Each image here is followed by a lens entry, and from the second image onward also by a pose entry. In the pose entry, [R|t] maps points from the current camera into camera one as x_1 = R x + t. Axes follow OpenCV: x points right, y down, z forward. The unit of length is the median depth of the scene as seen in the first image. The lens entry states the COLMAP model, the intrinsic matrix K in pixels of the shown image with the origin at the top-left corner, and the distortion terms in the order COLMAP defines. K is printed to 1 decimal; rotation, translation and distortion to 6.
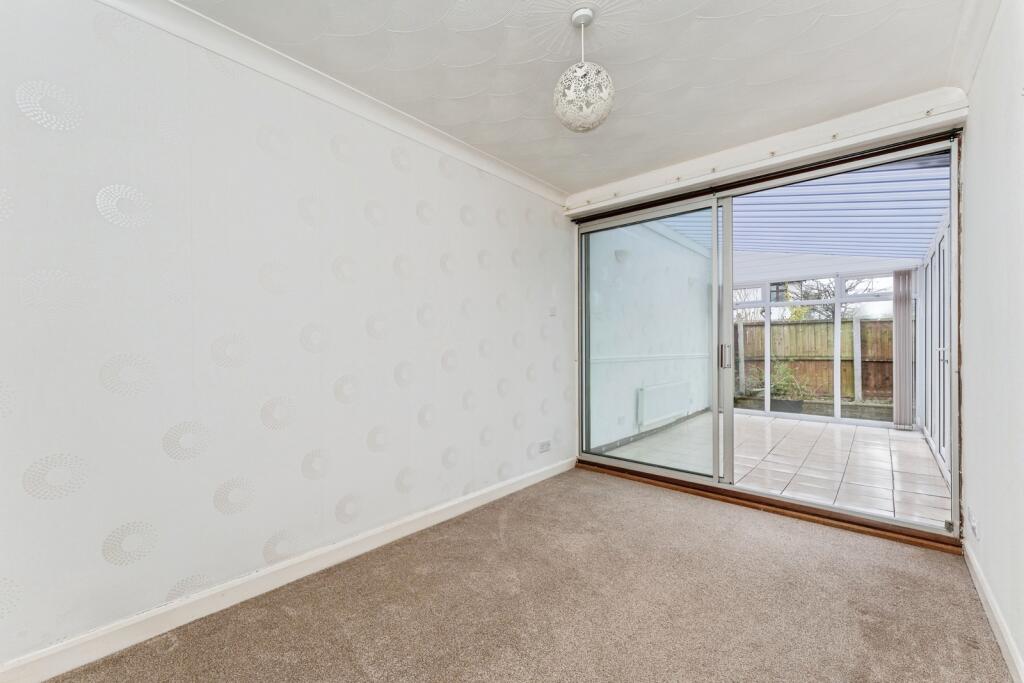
lens RADIAL K [[424.4, 0, 512.0], [0, 424.4, 341.5], [0, 0, 1]] dist [-0.000338, -0.000093]
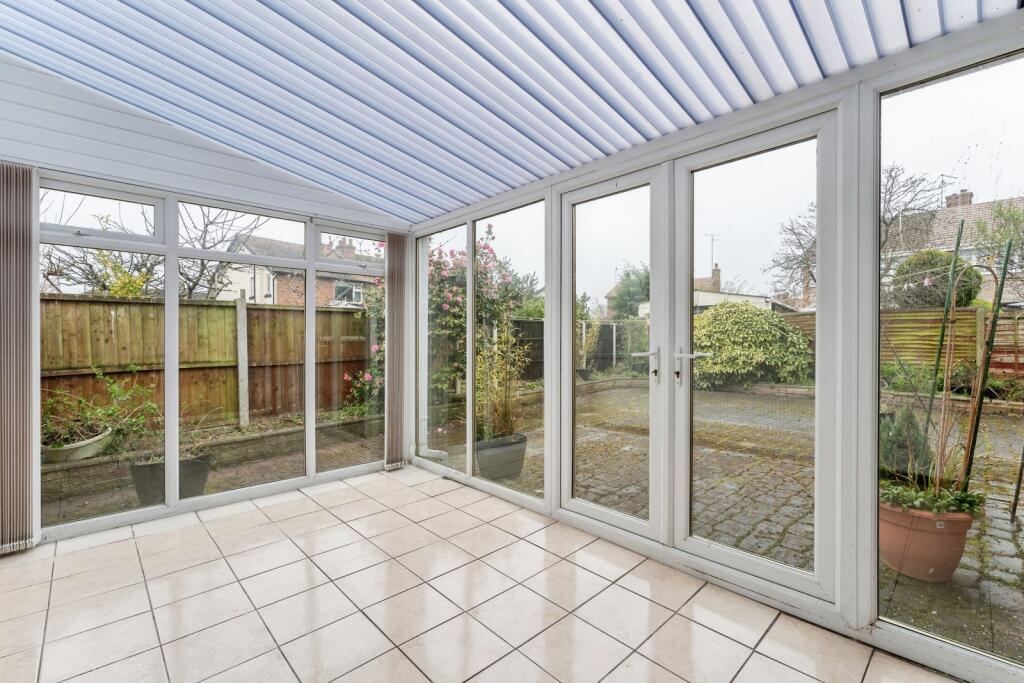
lens RADIAL K [[445.3, 0, 512.0], [0, 445.3, 341.5], [0, 0, 1]] dist [0.000255, -0.000004]
pose [[0.080892, -0.006166, 0.996704, 0.155615], [-0.009076, 0.999935, 0.006922, -0.002305], [-0.996682, -0.009606, 0.080831, 0.527141]]
